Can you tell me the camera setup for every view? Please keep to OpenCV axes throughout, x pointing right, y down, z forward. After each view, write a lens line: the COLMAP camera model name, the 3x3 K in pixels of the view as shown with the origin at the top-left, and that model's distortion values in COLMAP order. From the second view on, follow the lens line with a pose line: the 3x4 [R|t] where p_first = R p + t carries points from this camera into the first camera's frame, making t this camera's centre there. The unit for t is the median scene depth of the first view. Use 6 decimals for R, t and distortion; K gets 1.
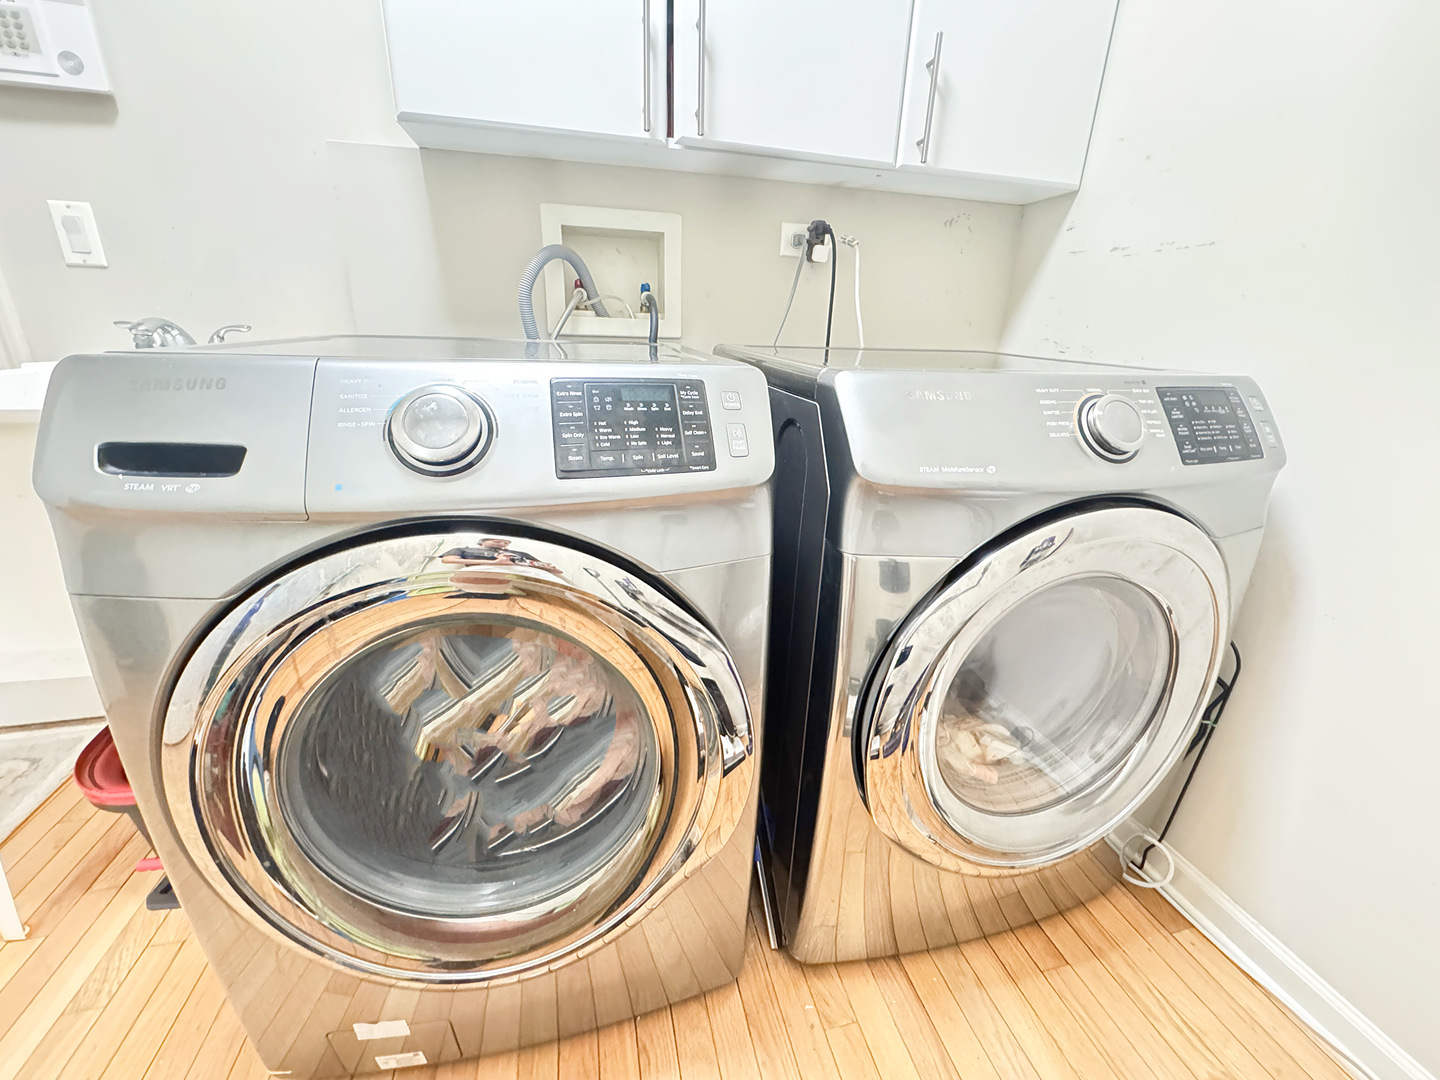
lens RADIAL K [[576.7, 0, 719.2], [0, 576.7, 536.4], [0, 0, 1]] dist [-0.003234, 0.000404]
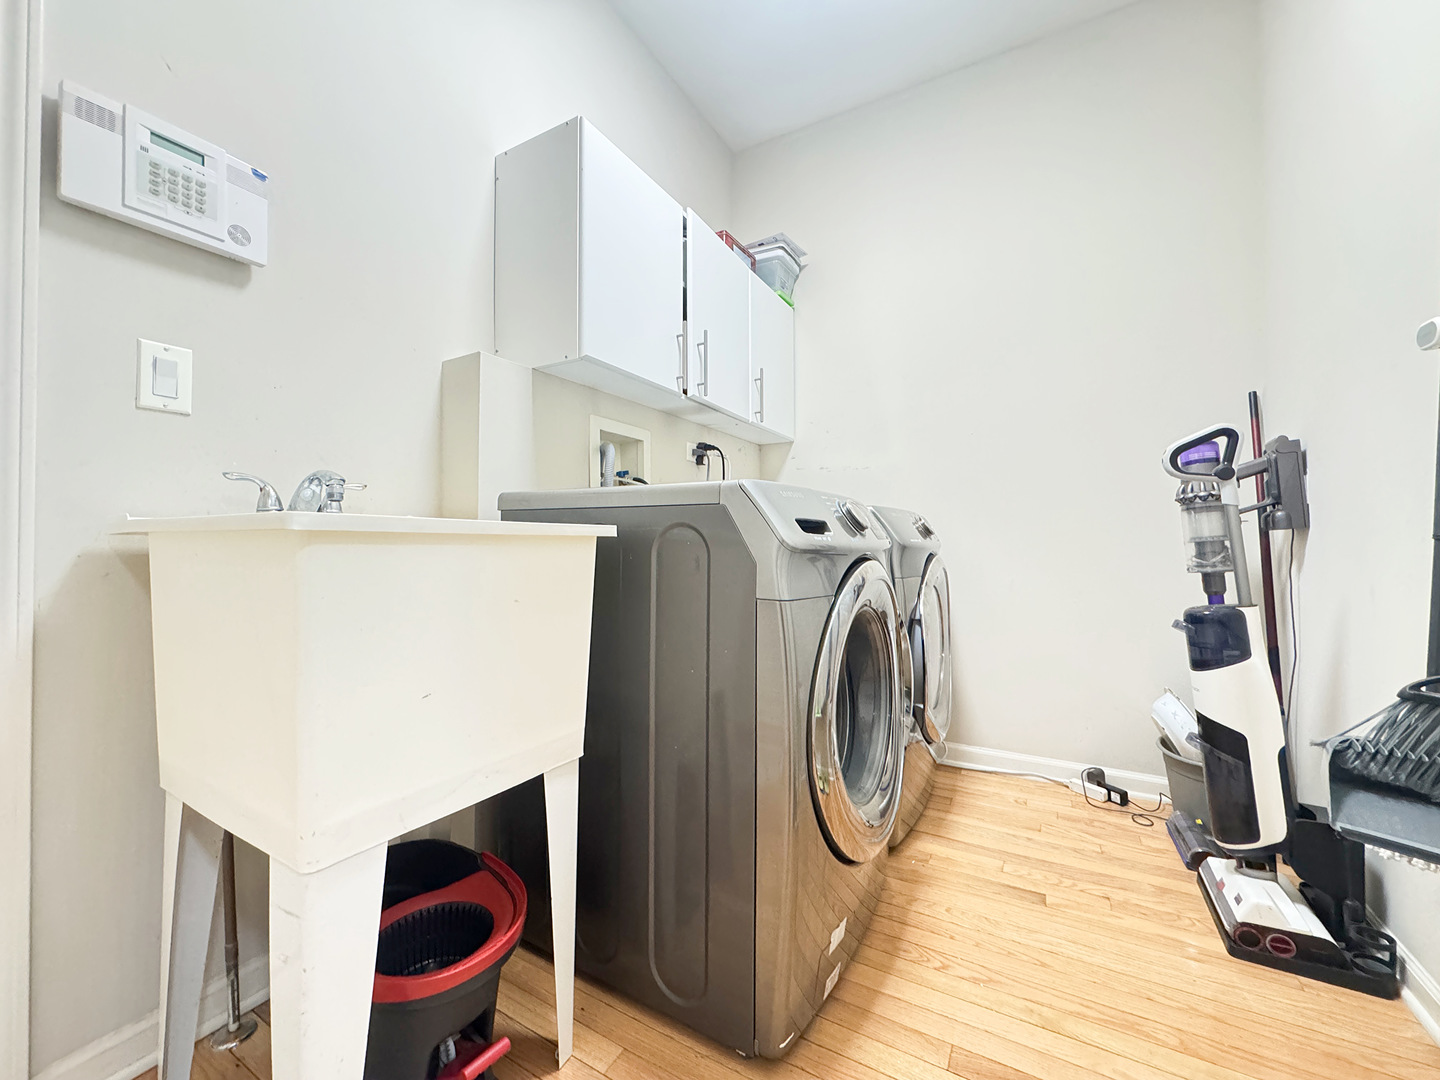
lens RADIAL K [[576.7, 0, 719.2], [0, 576.7, 539.0], [0, 0, 1]] dist [-0.003234, 0.000404]
pose [[0.684216, -0.028307, 0.728730, -1.205999], [0.274831, 0.935584, -0.221701, 0.123348], [-0.675512, 0.351968, 0.647921, -0.036883]]
